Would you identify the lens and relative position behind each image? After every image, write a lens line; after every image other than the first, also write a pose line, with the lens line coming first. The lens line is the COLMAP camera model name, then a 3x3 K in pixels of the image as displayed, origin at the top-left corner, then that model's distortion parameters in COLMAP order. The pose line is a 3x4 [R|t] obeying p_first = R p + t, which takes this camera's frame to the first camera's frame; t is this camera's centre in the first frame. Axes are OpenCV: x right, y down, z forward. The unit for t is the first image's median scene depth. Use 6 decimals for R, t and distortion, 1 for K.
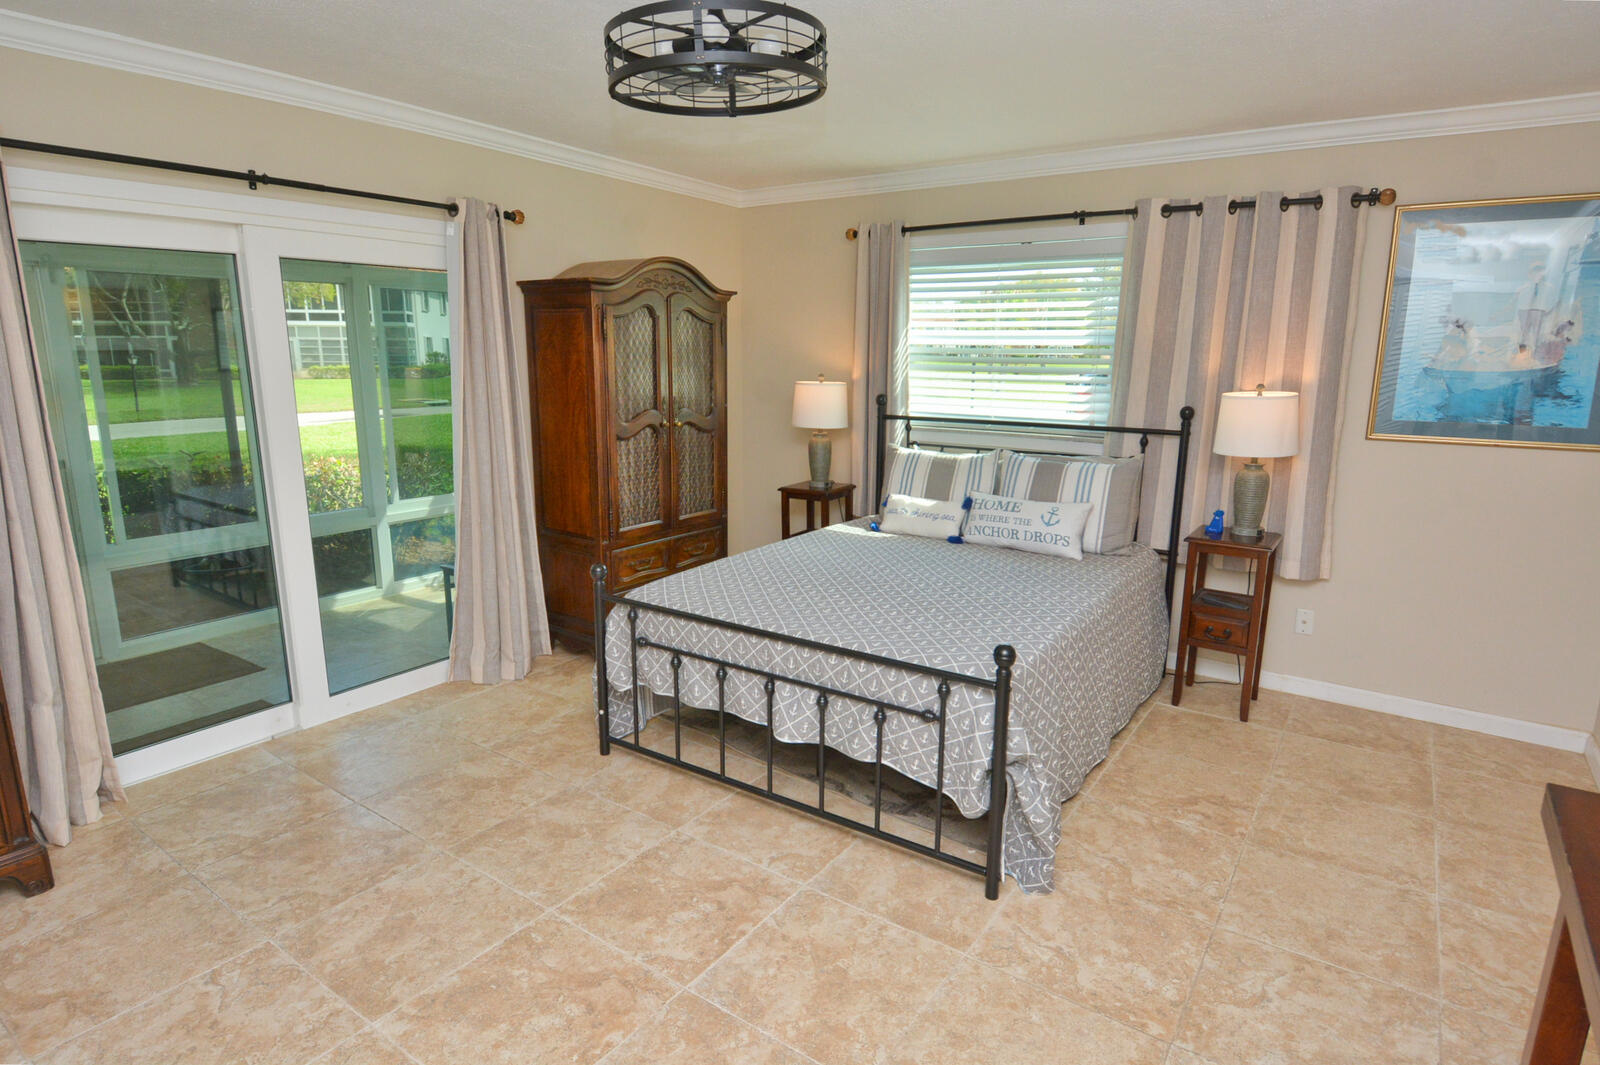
lens RADIAL K [[857.8, 0, 805.5], [0, 857.8, 529.6], [0, 0, 1]] dist [0.017457, -0.026183]
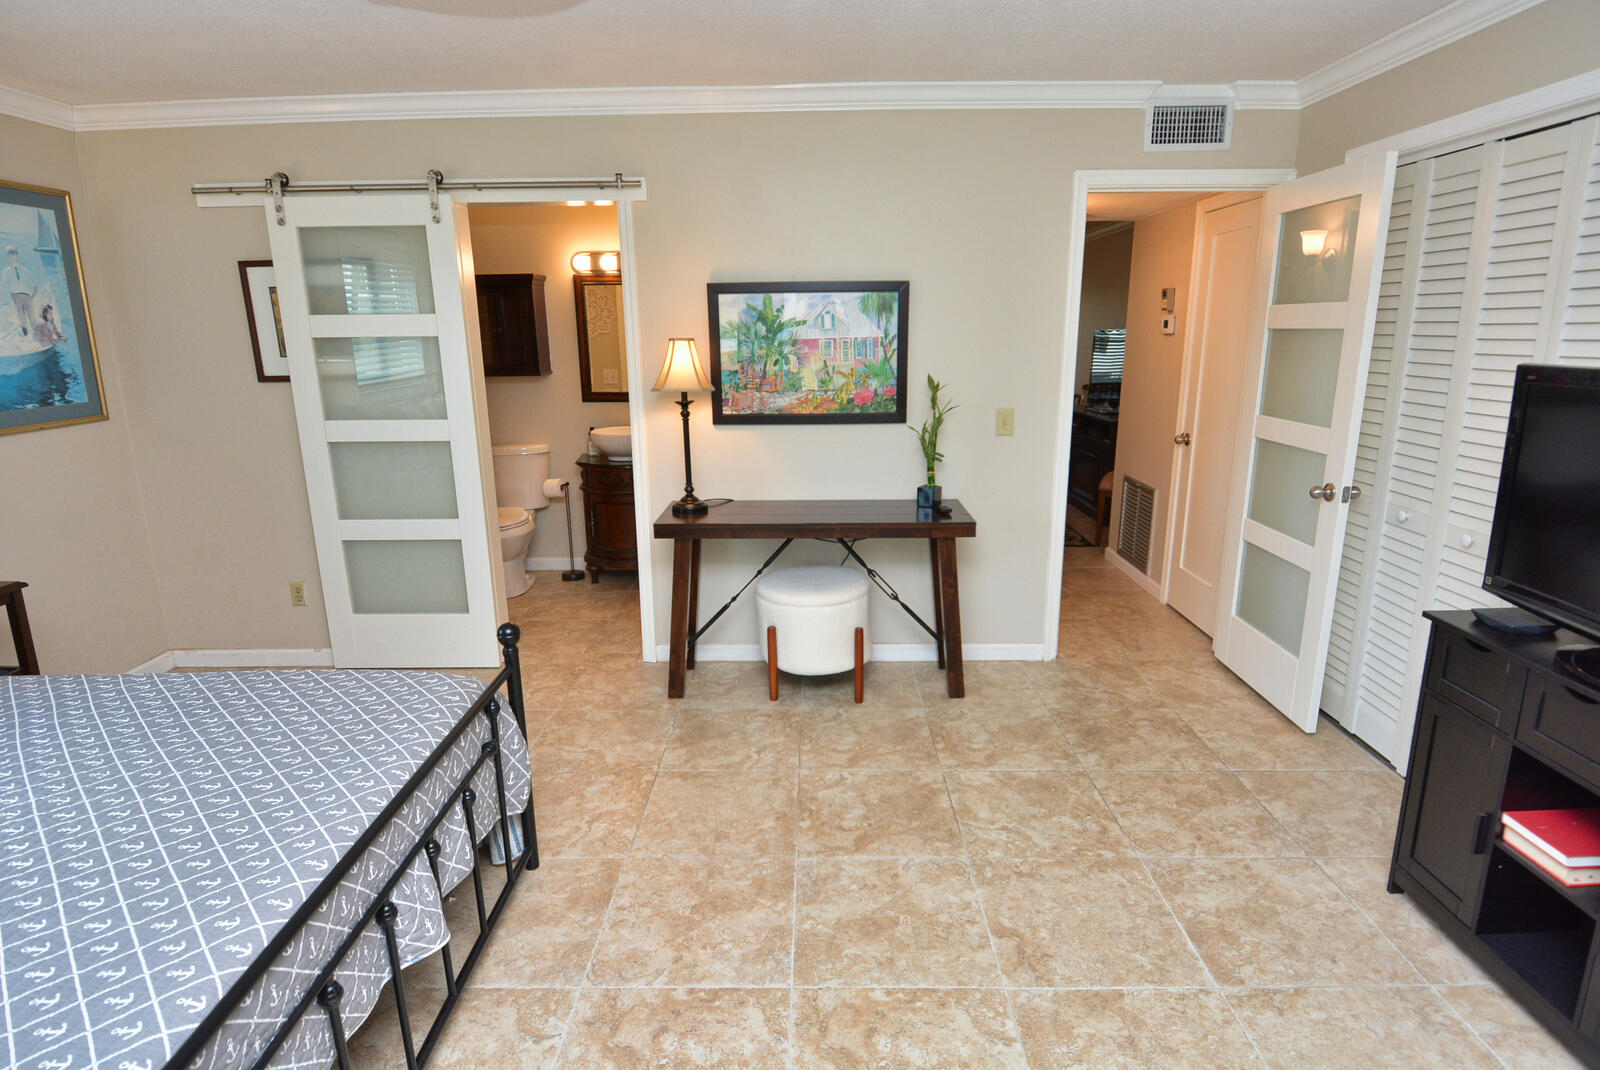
lens RADIAL K [[844.5, 0, 805.7], [0, 844.5, 531.9], [0, 0, 1]] dist [0.019836, -0.028261]
pose [[-0.565249, -0.193740, 0.801847, -0.552215], [0.174798, 0.921826, 0.345951, -0.184669], [-0.806188, 0.335710, -0.487196, 0.862996]]
